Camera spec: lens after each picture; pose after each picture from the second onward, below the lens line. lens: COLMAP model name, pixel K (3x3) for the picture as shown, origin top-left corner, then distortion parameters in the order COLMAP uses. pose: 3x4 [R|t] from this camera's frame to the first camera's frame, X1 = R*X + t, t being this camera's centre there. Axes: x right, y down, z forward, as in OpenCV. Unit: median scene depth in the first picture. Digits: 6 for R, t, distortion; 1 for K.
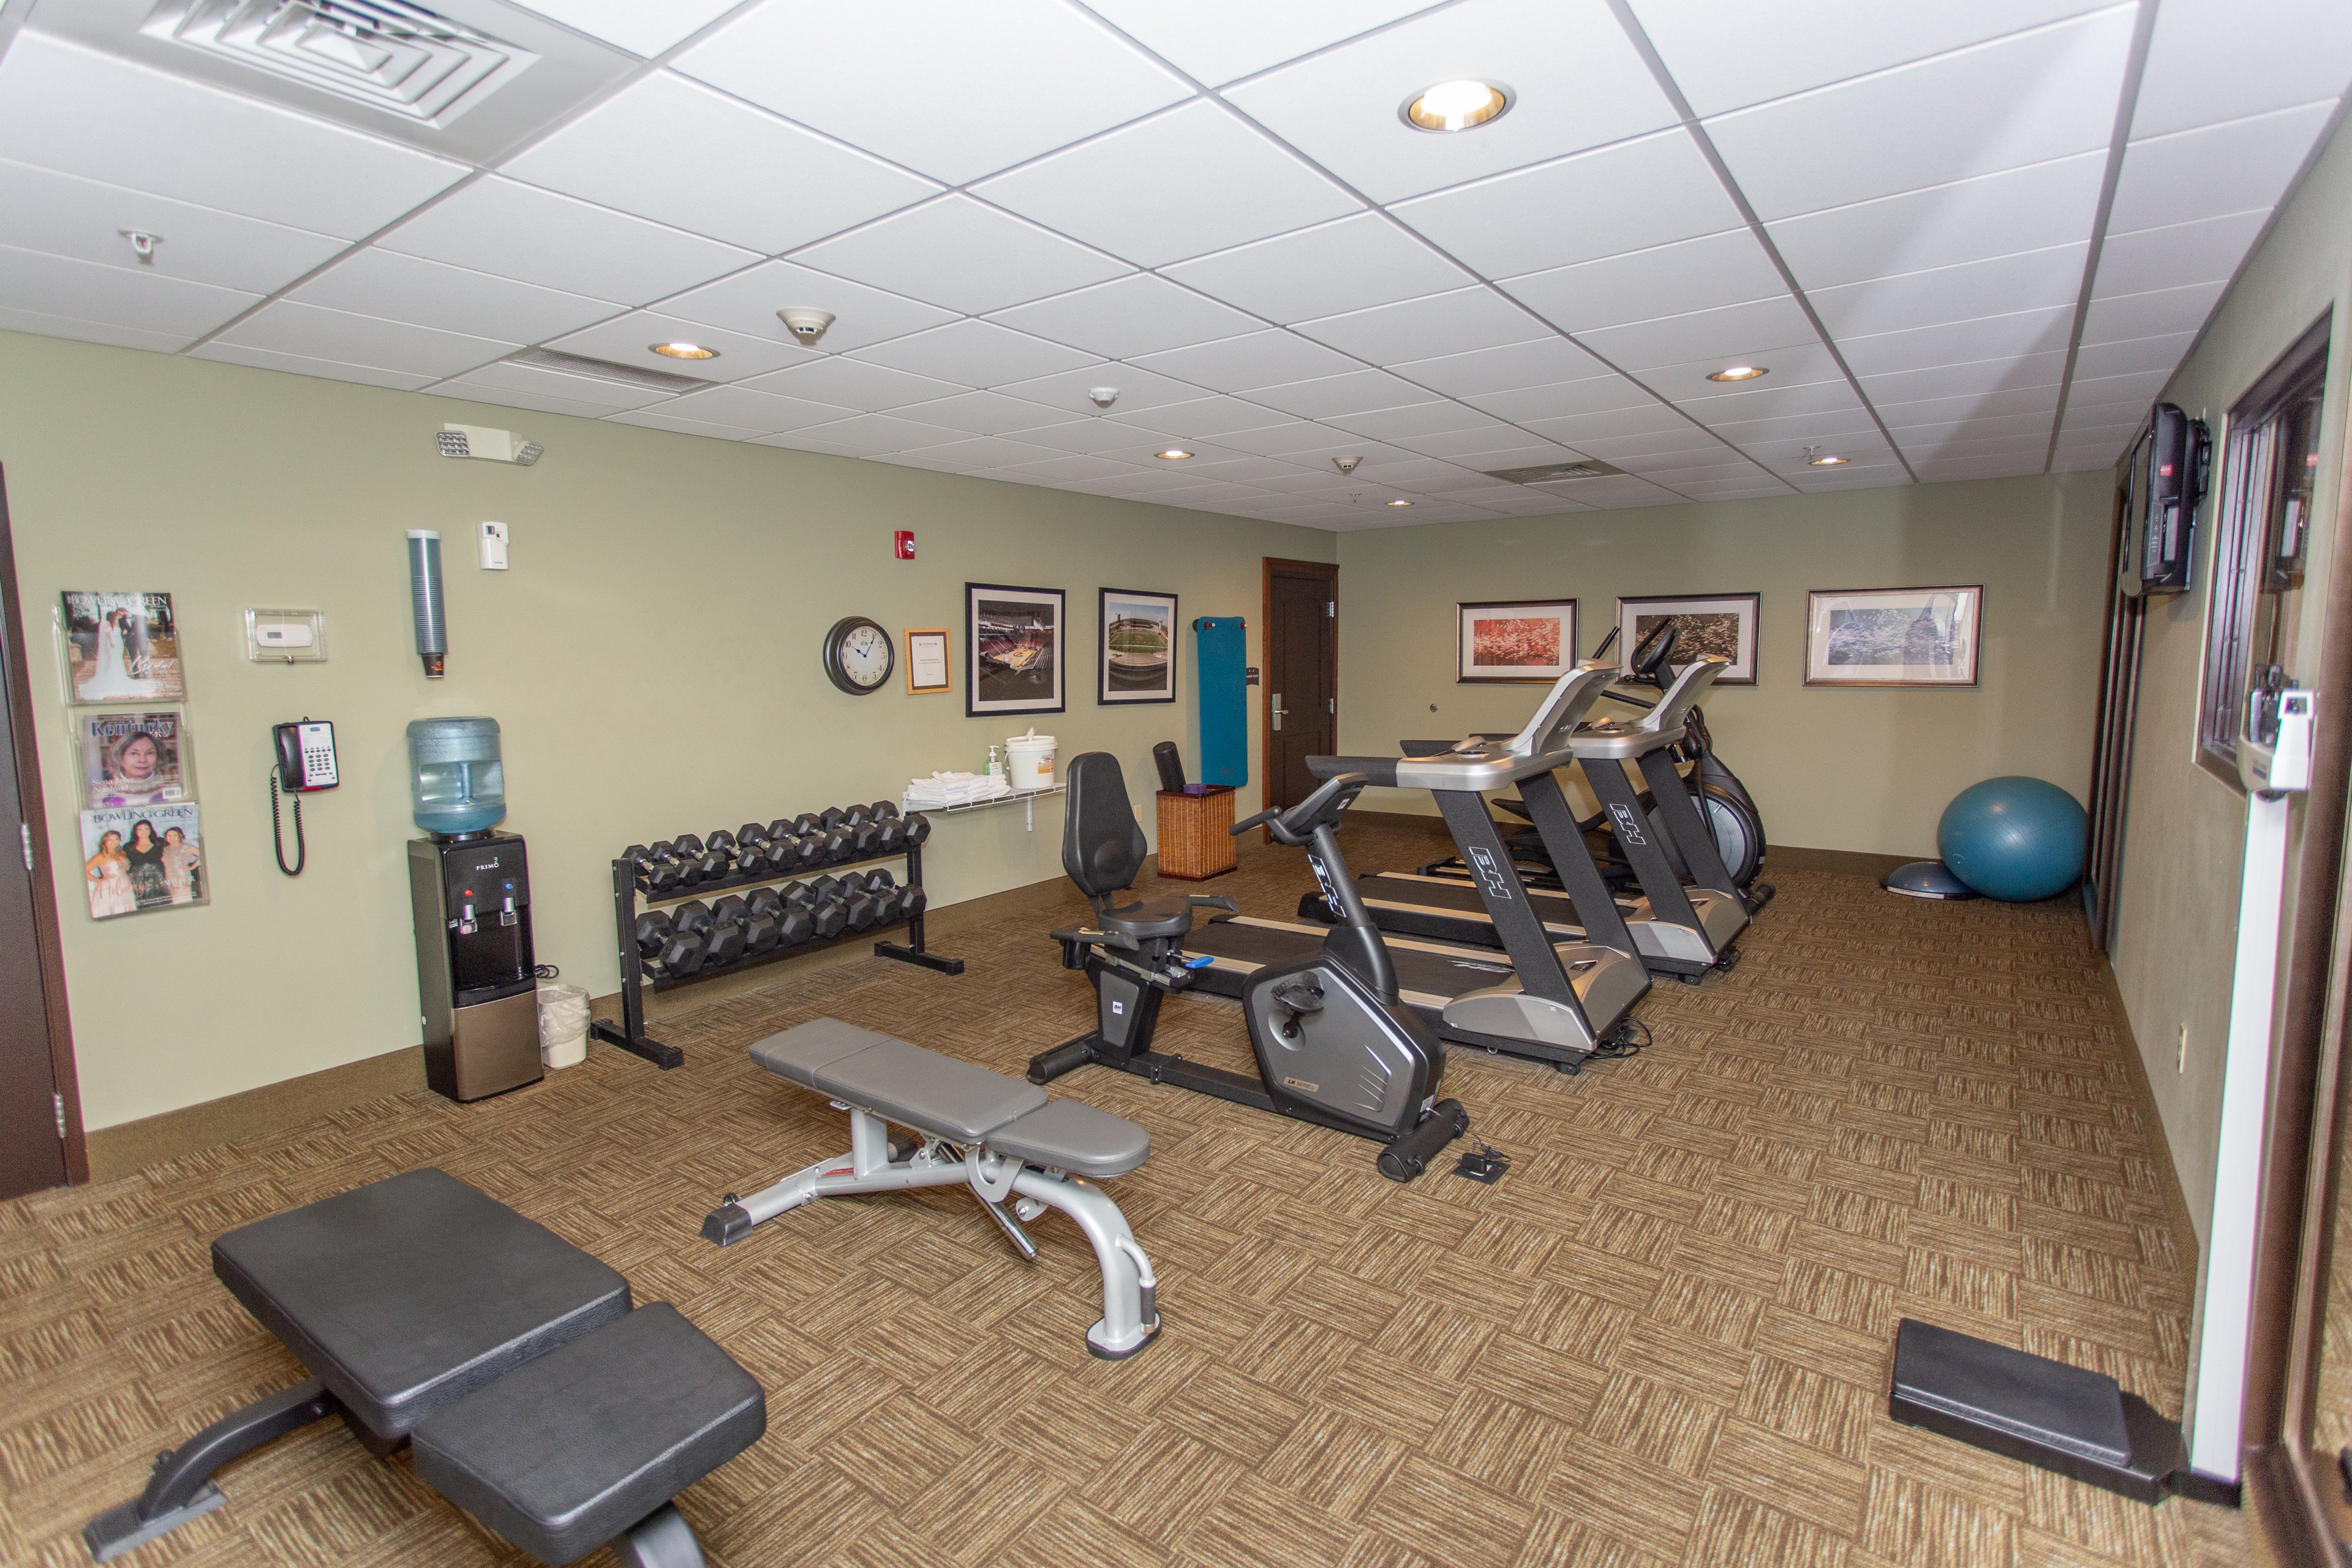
lens RADIAL K [[1113.0, 0, 1176.0], [0, 1113.0, 784.0], [0, 0, 1]] dist [-0.004378, -0.000566]
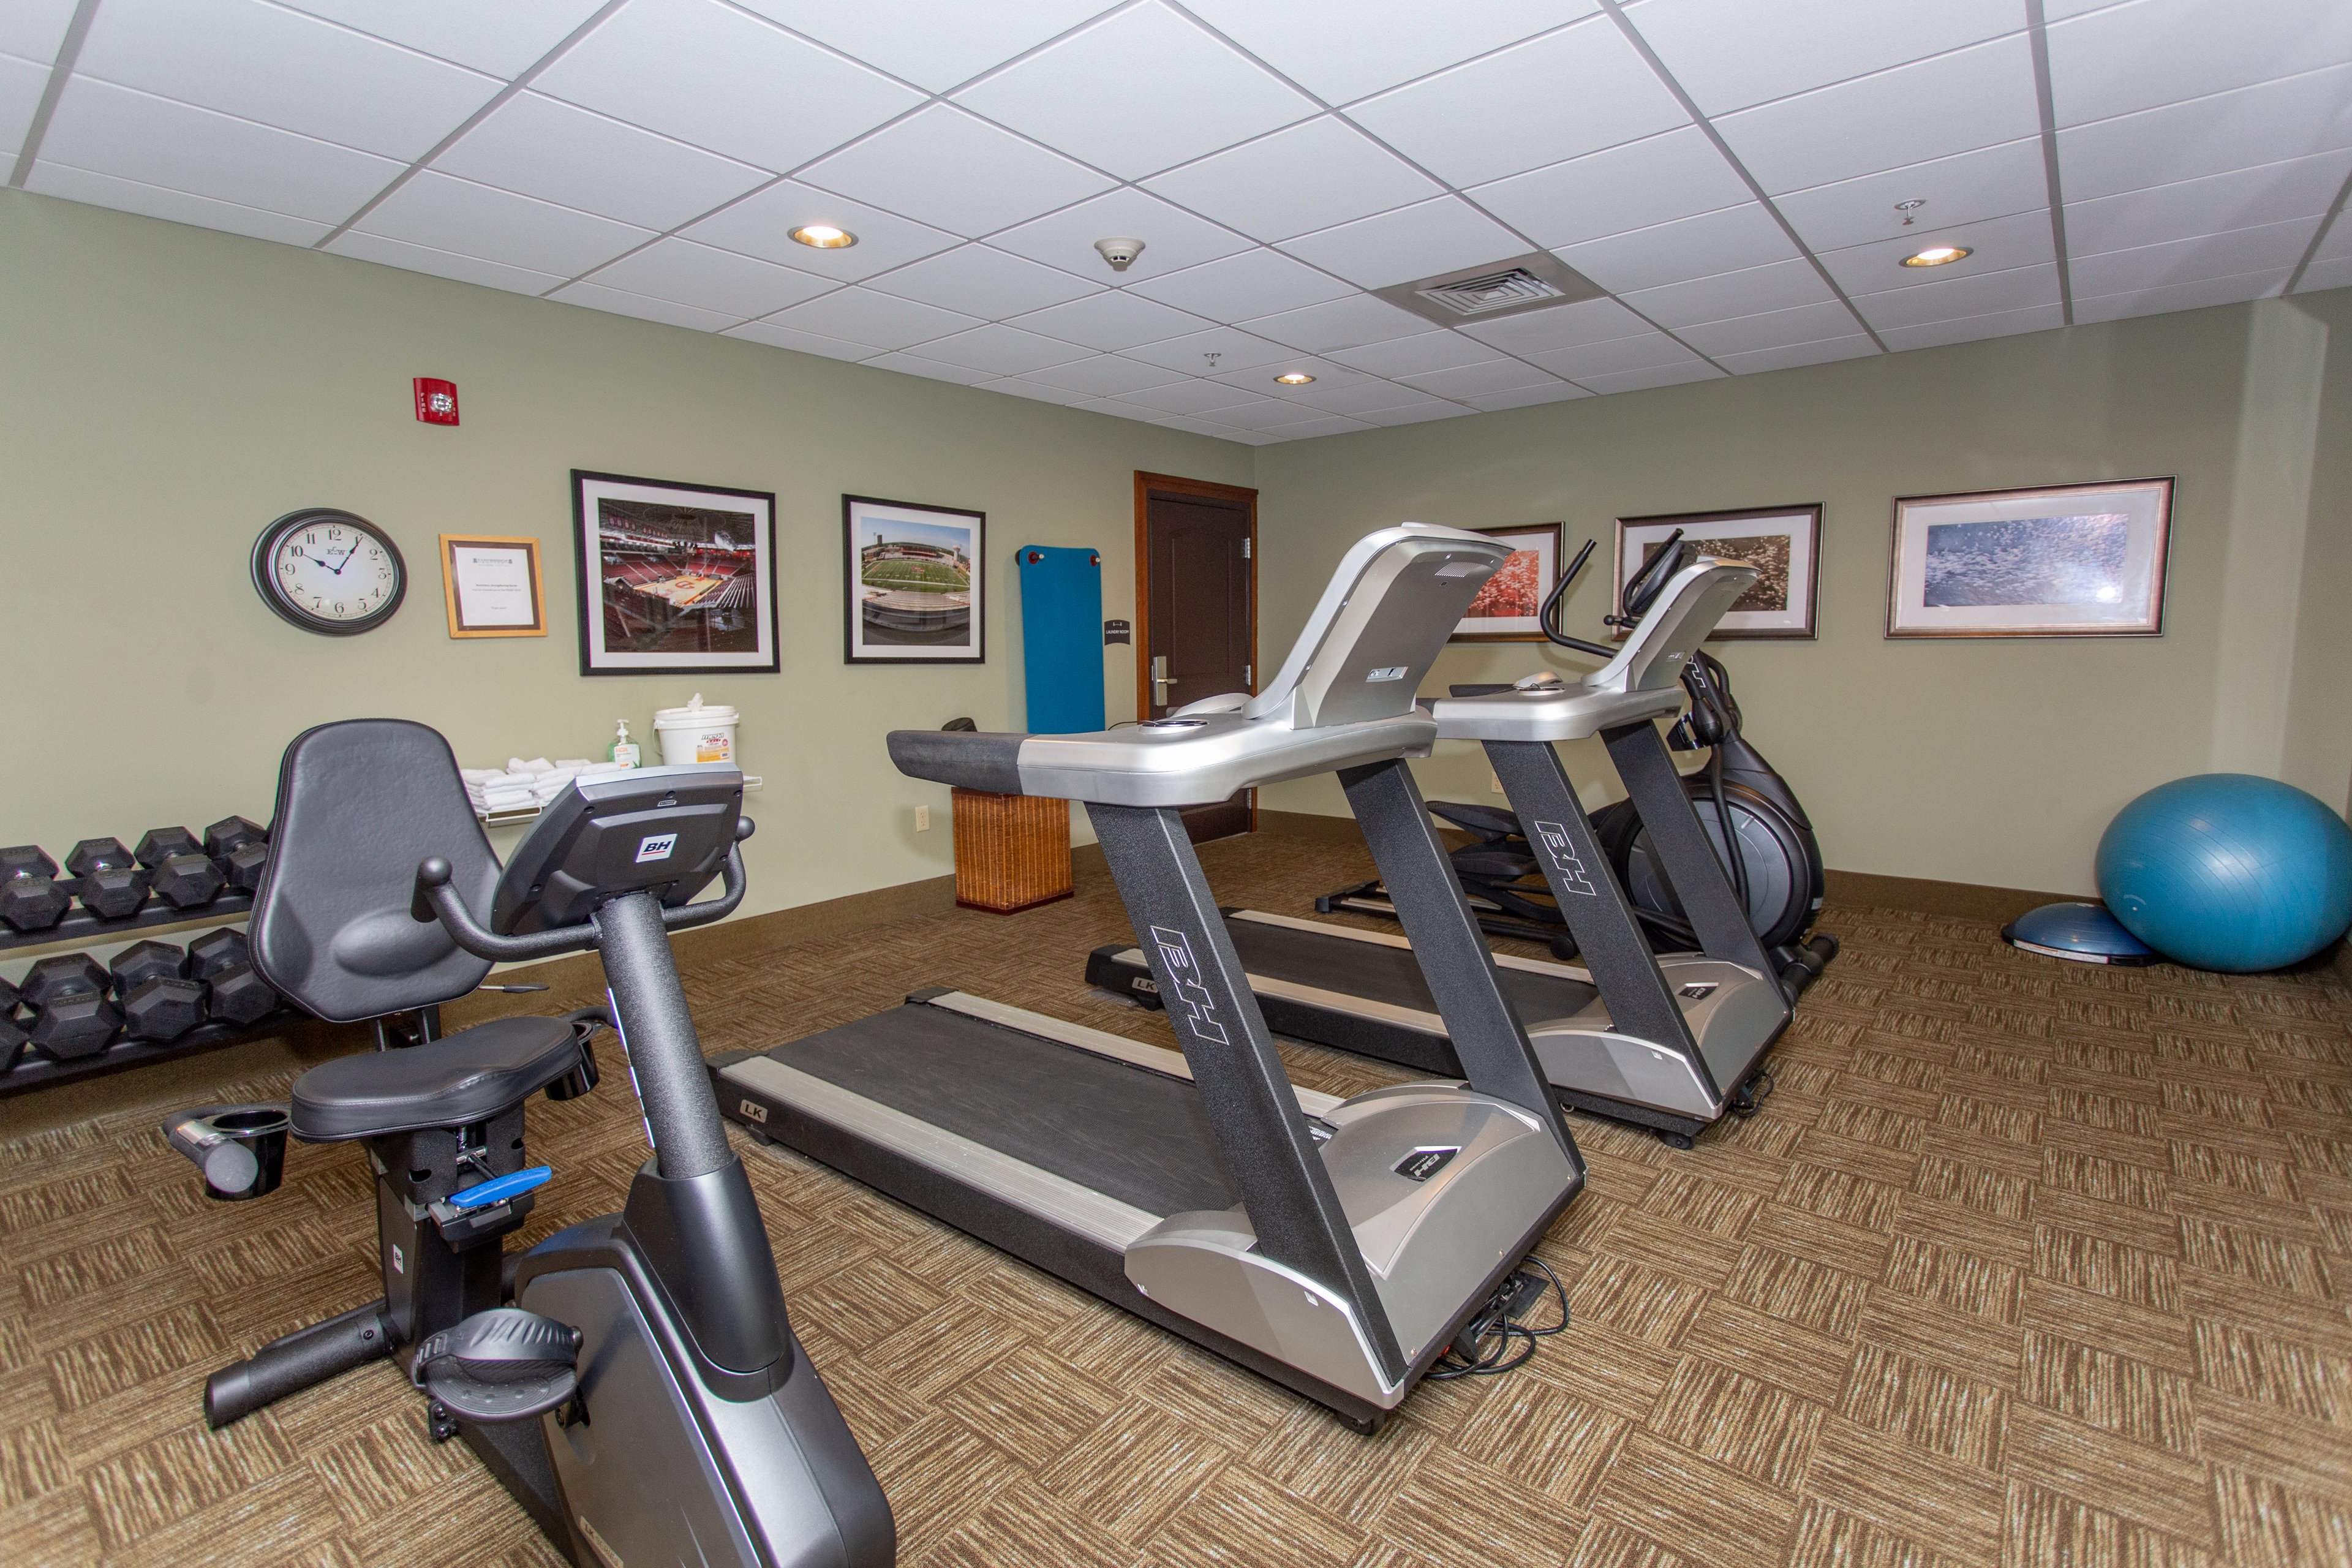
lens RADIAL K [[1121.7, 0, 1176.0], [0, 1121.7, 784.0], [0, 0, 1]] dist [-0.002082, -0.000412]
pose [[0.999000, 0.005330, -0.044382, 0.179197], [-0.004892, 0.999938, 0.009969, -0.004315], [0.044433, -0.009742, 0.998965, 0.326023]]
